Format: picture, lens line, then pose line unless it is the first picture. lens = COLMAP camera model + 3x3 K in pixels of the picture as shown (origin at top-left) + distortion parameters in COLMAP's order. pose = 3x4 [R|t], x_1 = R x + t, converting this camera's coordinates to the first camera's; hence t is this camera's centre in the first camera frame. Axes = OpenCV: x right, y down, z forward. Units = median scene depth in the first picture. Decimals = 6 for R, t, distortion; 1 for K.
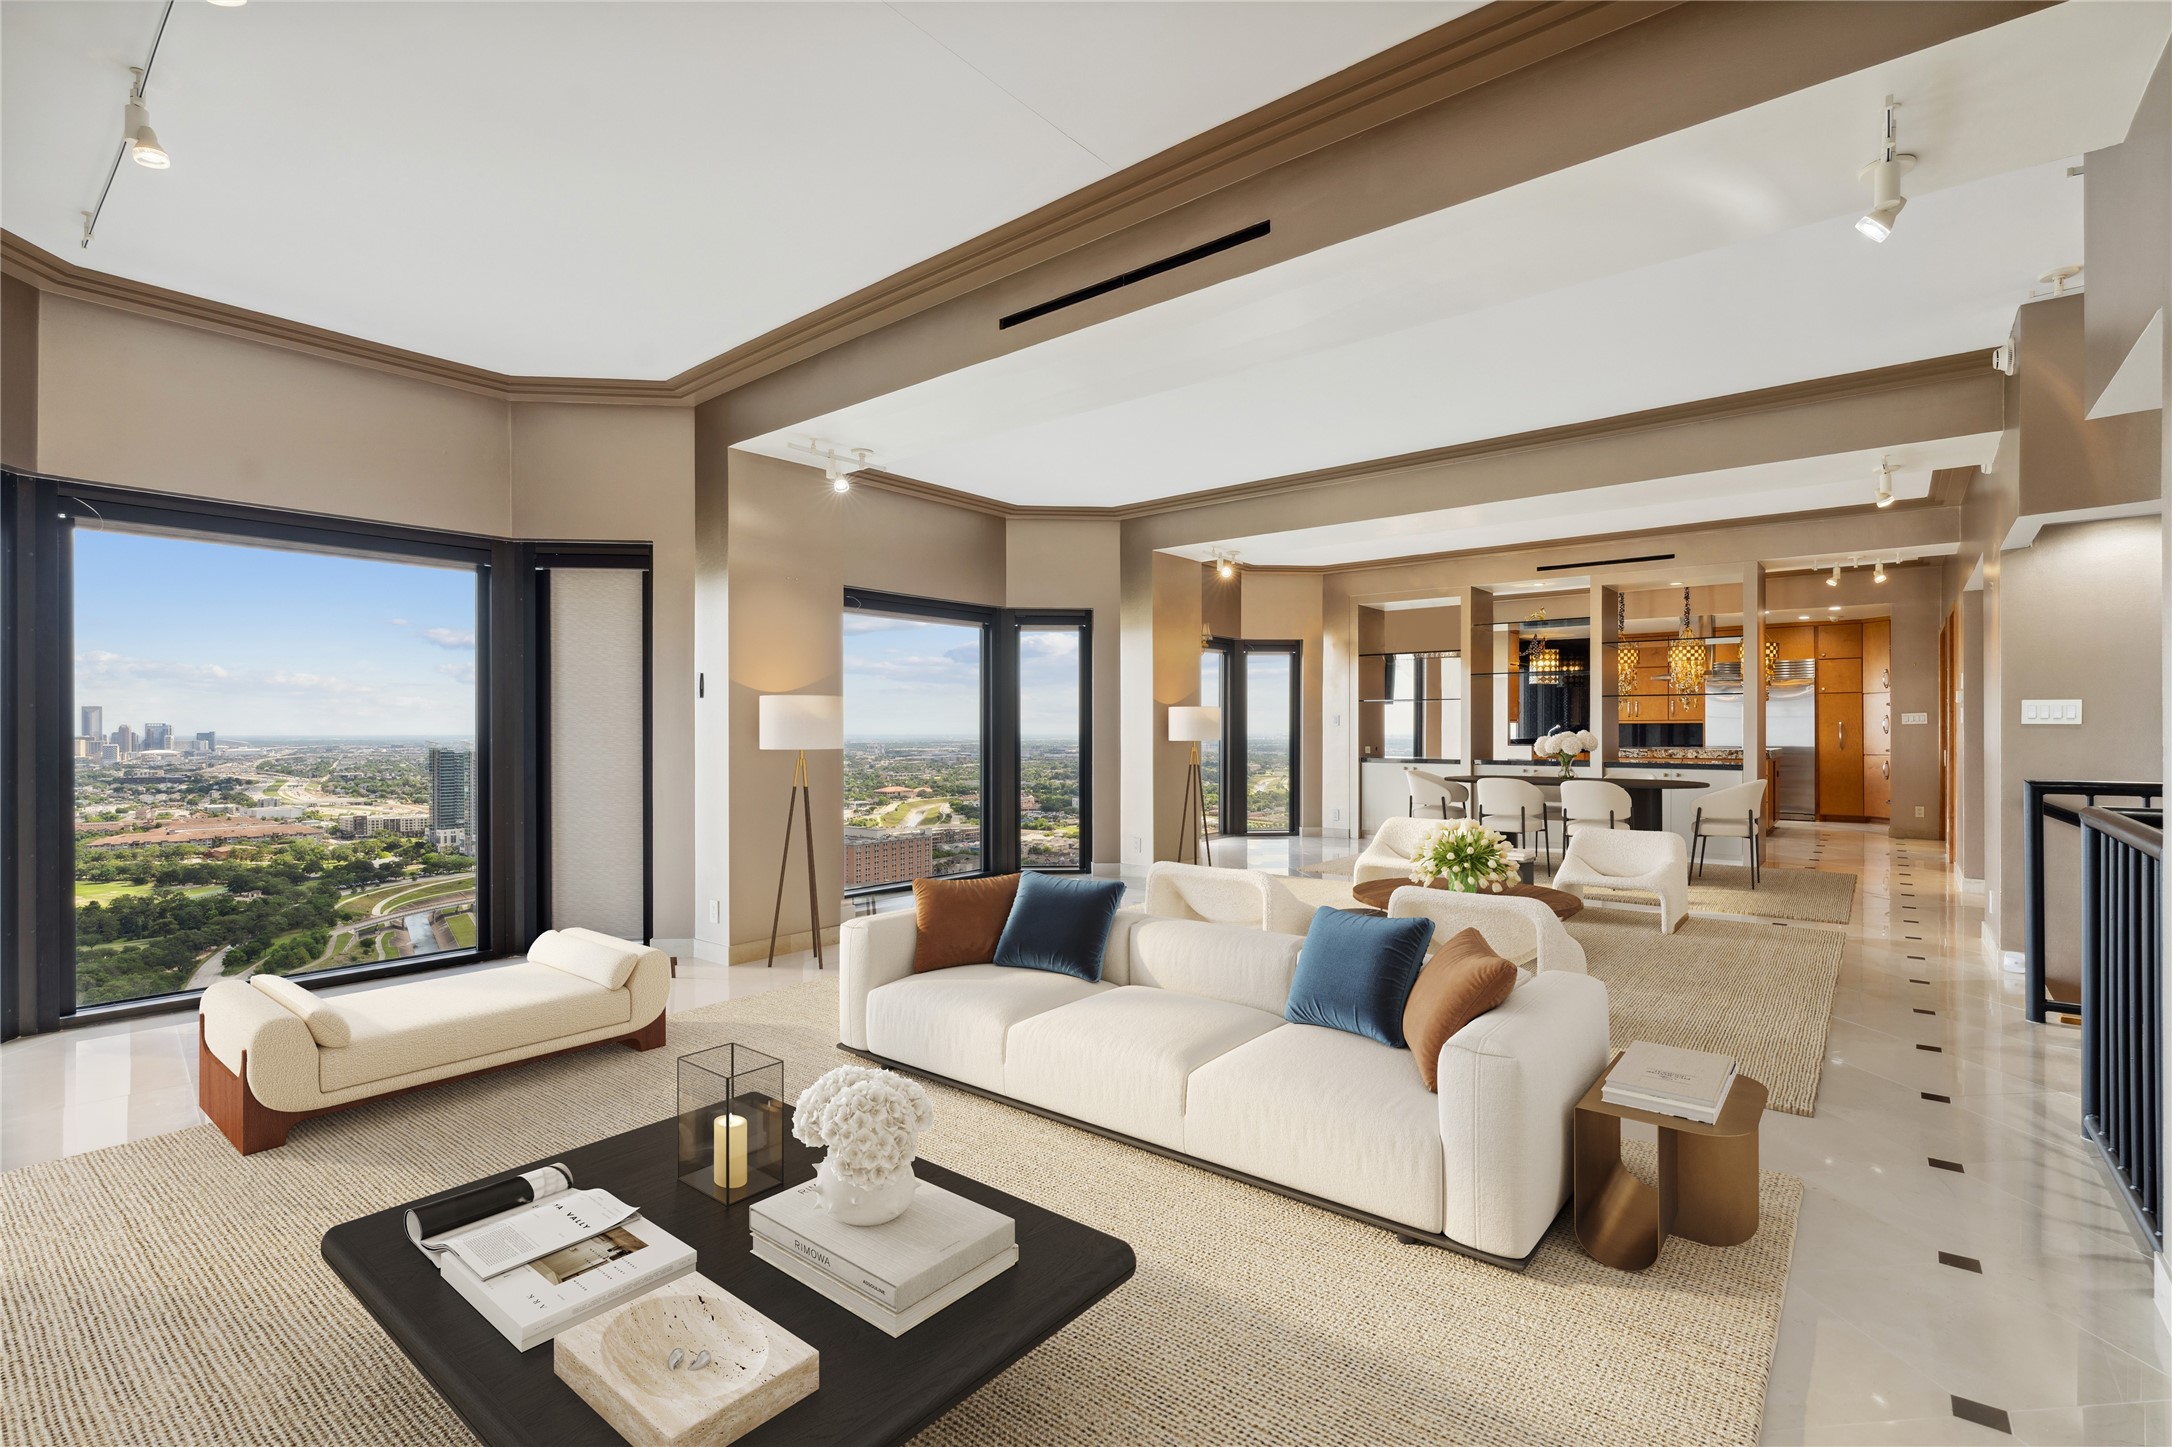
lens RADIAL K [[990.8, 0, 1079.2], [0, 990.8, 728.5], [0, 0, 1]] dist [-0.004137, -0.000109]
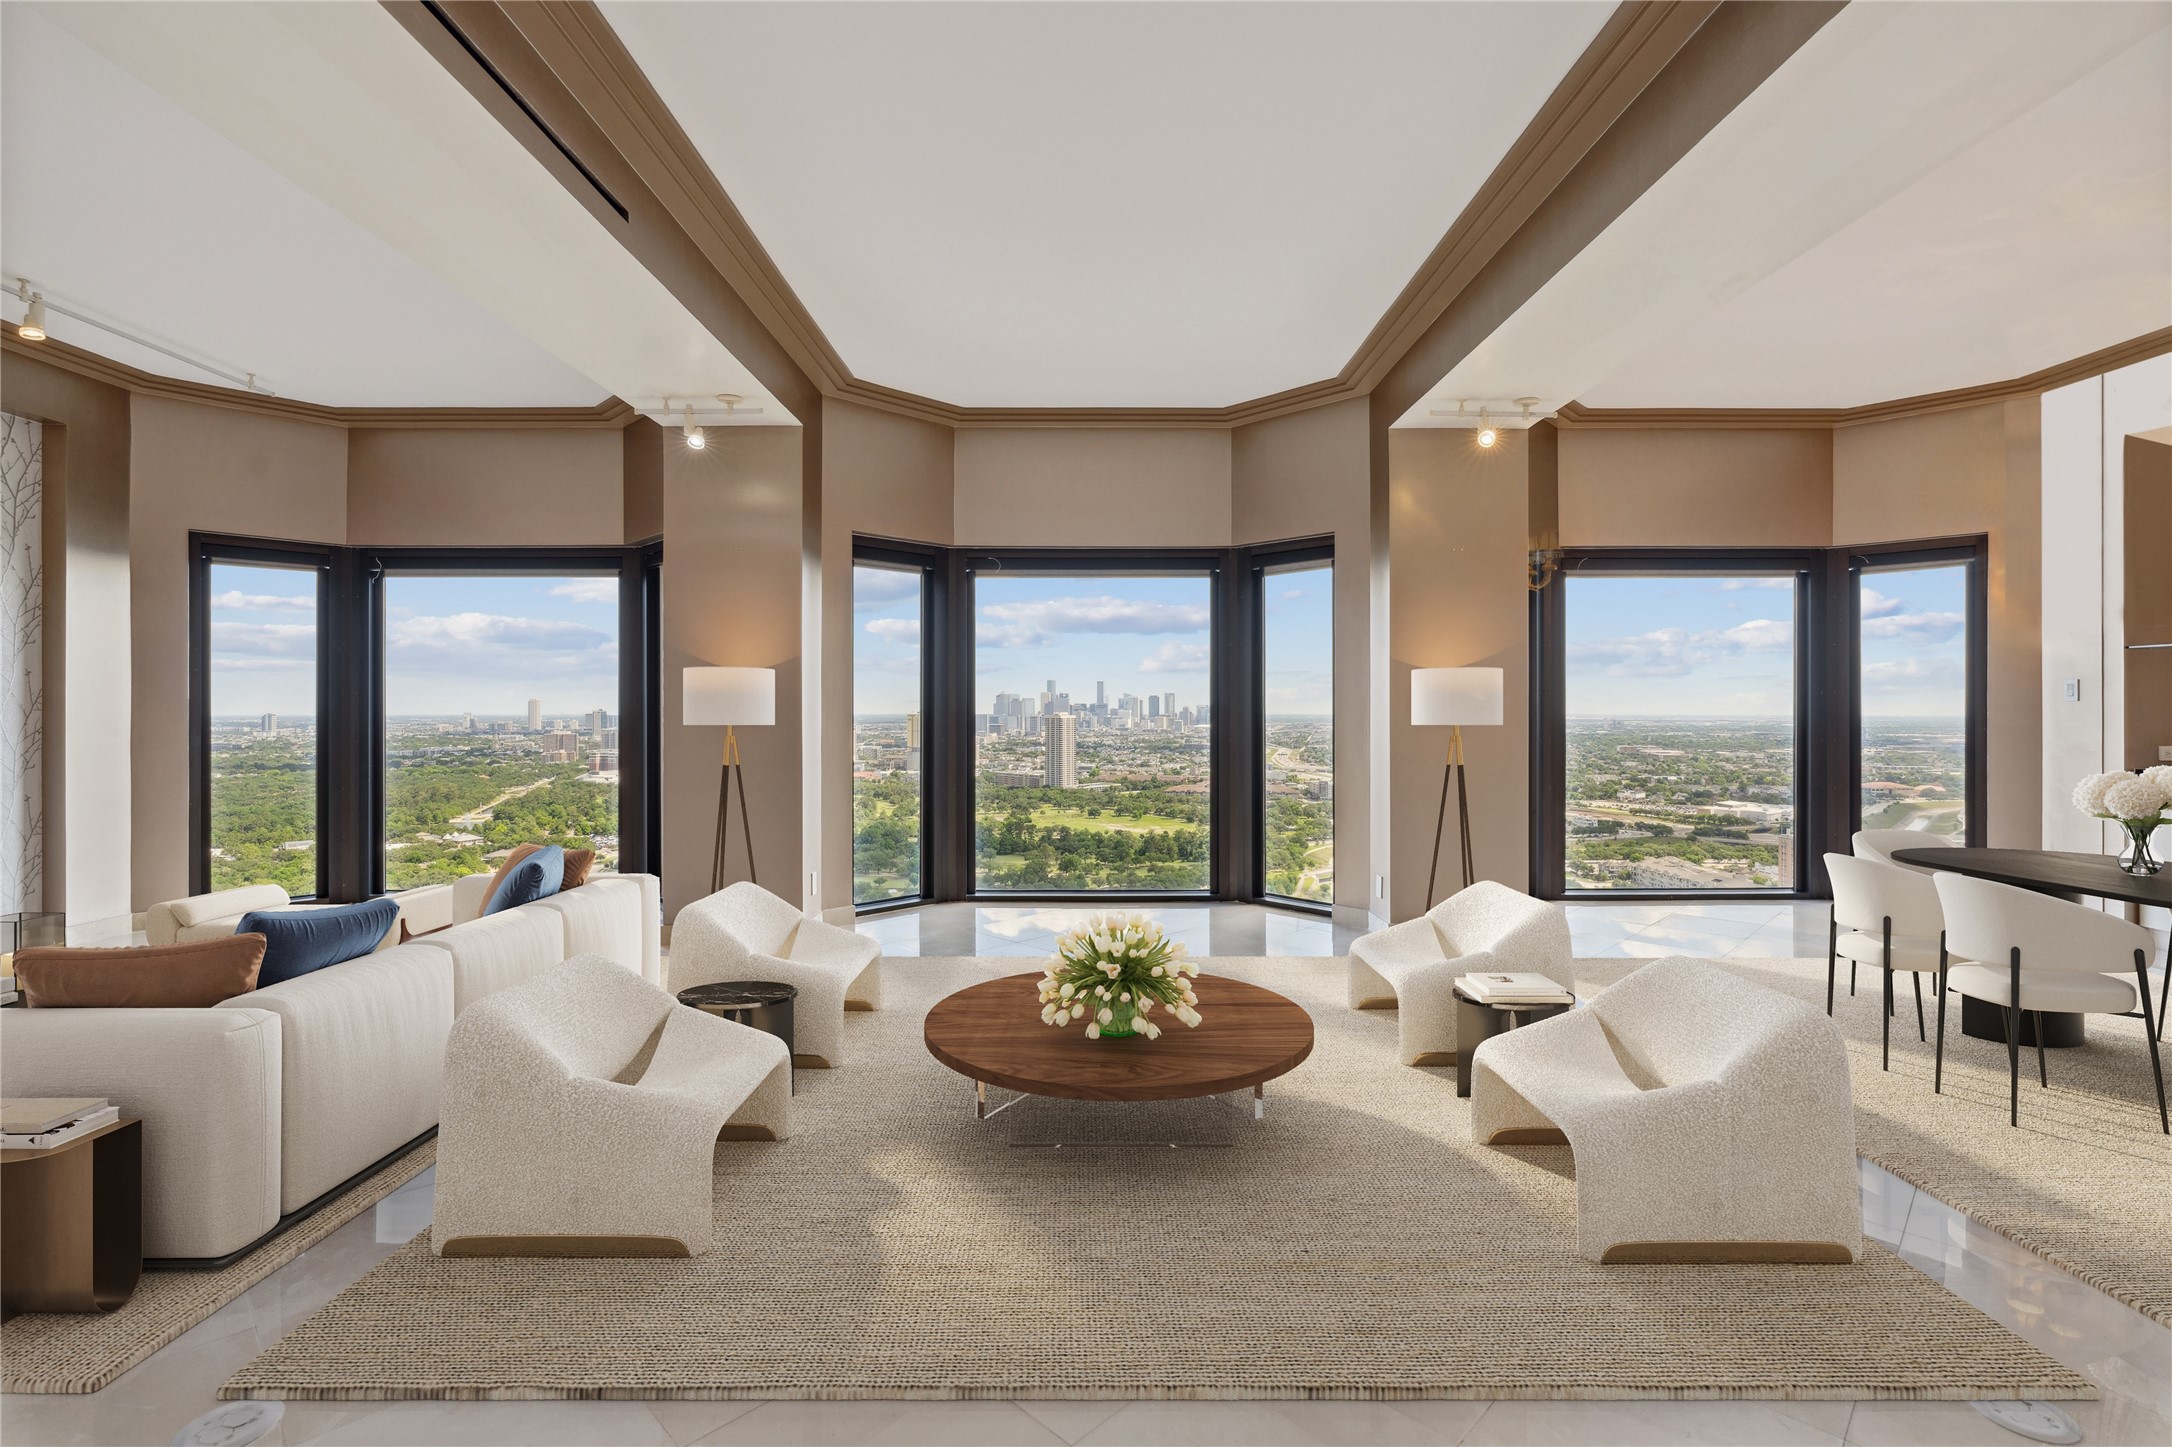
lens RADIAL K [[990.8, 0, 1082.2], [0, 990.8, 715.7], [0, 0, 1]] dist [-0.004137, -0.000109]
pose [[0.631776, 0.005358, -0.775132, 0.146251], [0.000216, 0.999975, 0.007088, 0.000502], [0.775151, -0.004646, 0.631759, 0.079200]]
